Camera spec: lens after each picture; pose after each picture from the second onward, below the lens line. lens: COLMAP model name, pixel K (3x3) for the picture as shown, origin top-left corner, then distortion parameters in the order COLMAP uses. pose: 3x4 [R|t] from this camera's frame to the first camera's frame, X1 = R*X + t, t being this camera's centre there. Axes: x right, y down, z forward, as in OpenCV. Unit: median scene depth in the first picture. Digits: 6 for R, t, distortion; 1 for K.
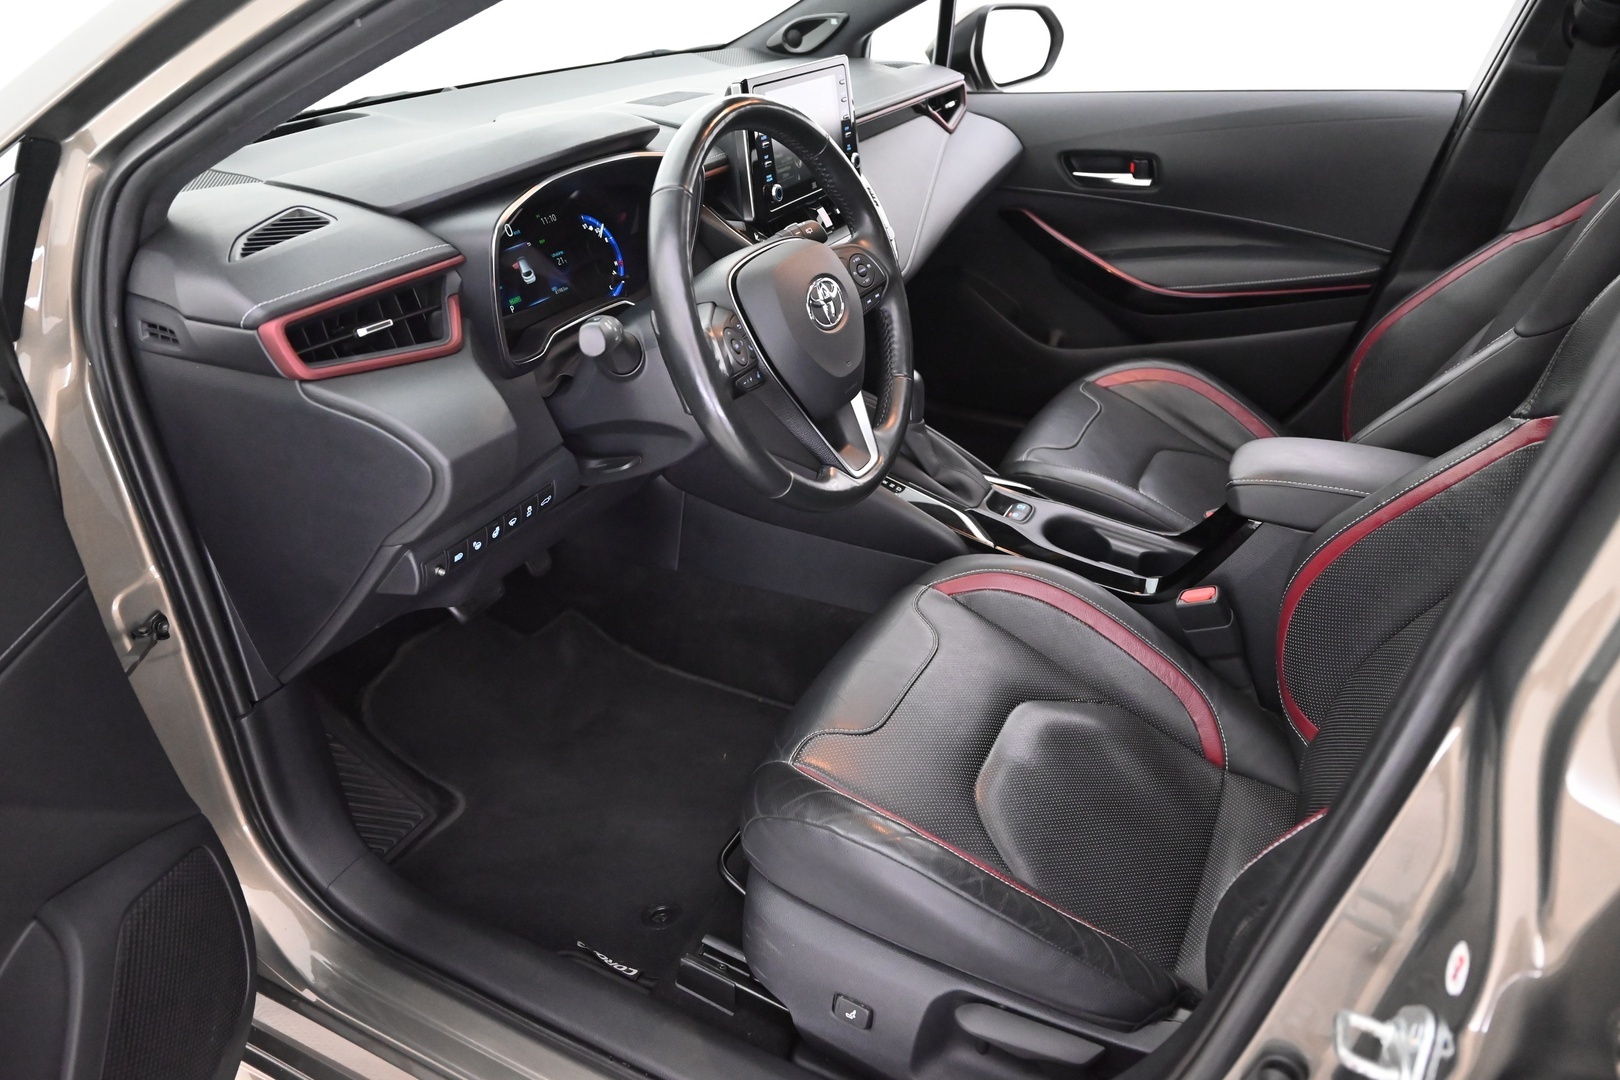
lens RADIAL K [[1111.4, 0, 810.0], [0, 1111.4, 540.0], [0, 0, 1]] dist [-0.007418, -0.004705]
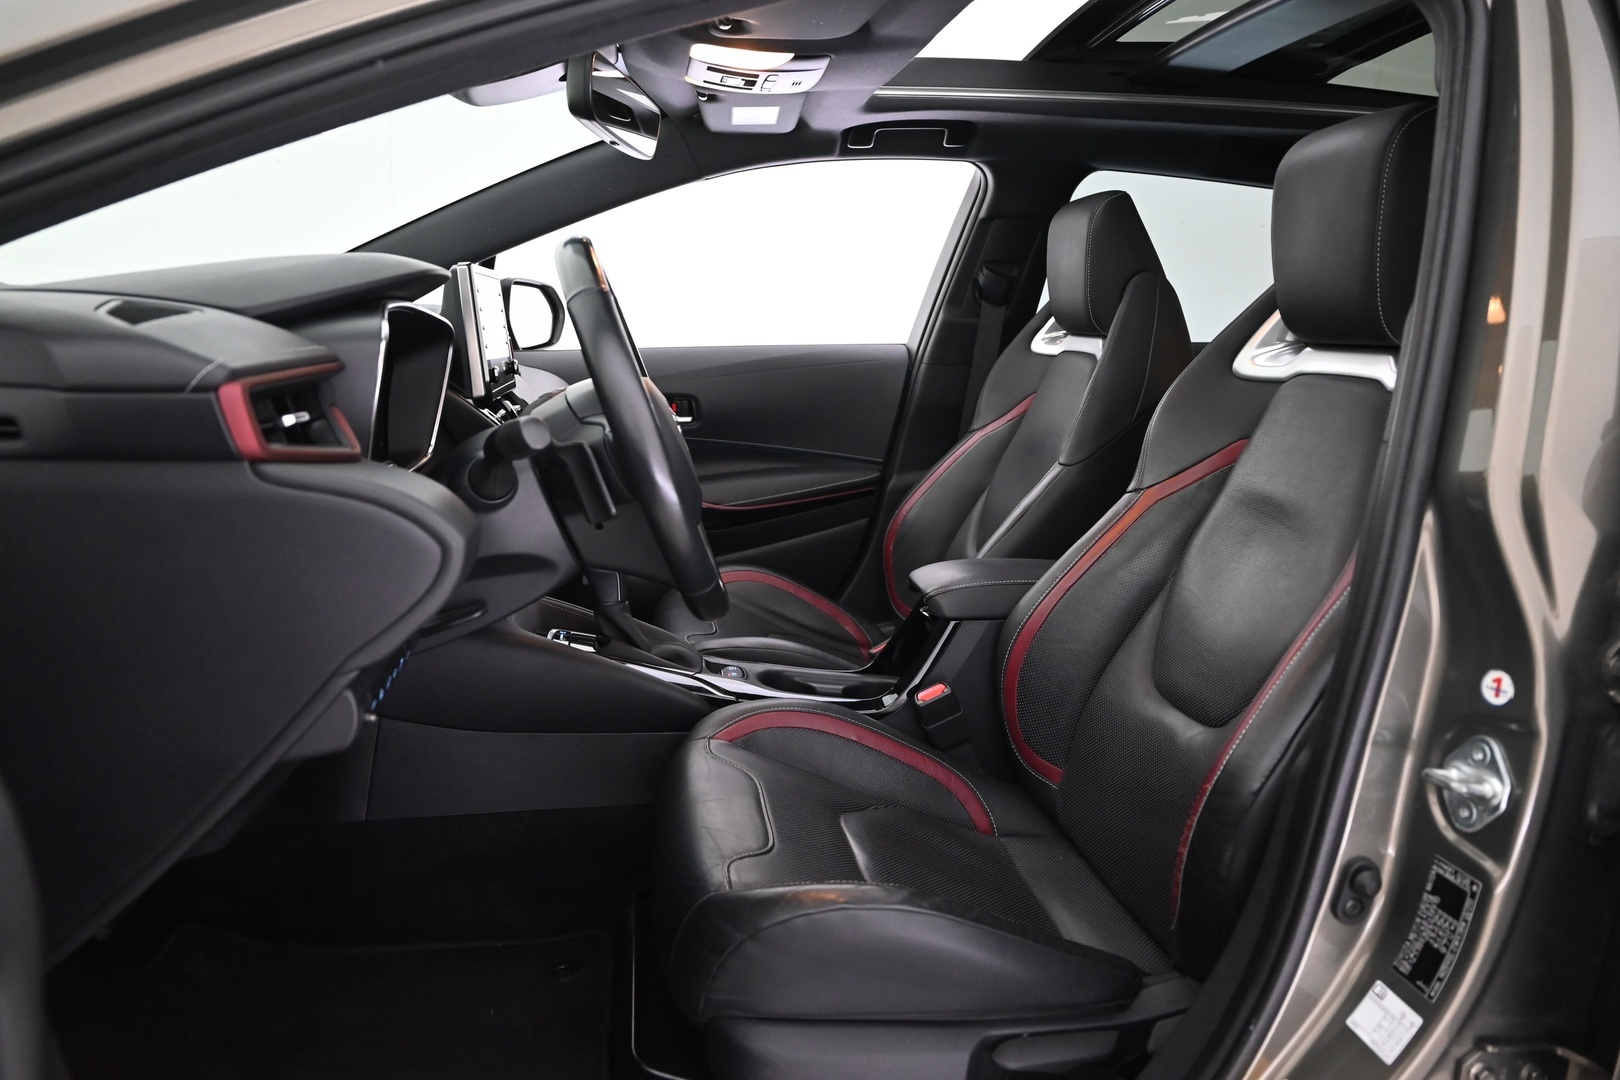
lens RADIAL K [[1111.4, 0, 810.0], [0, 1111.4, 540.0], [0, 0, 1]] dist [-0.007418, -0.004705]
pose [[0.799355, -0.066454, 0.597173, -0.369757], [0.248910, 0.941200, -0.228445, 0.113960], [-0.546878, 0.331251, 0.768894, 0.111544]]
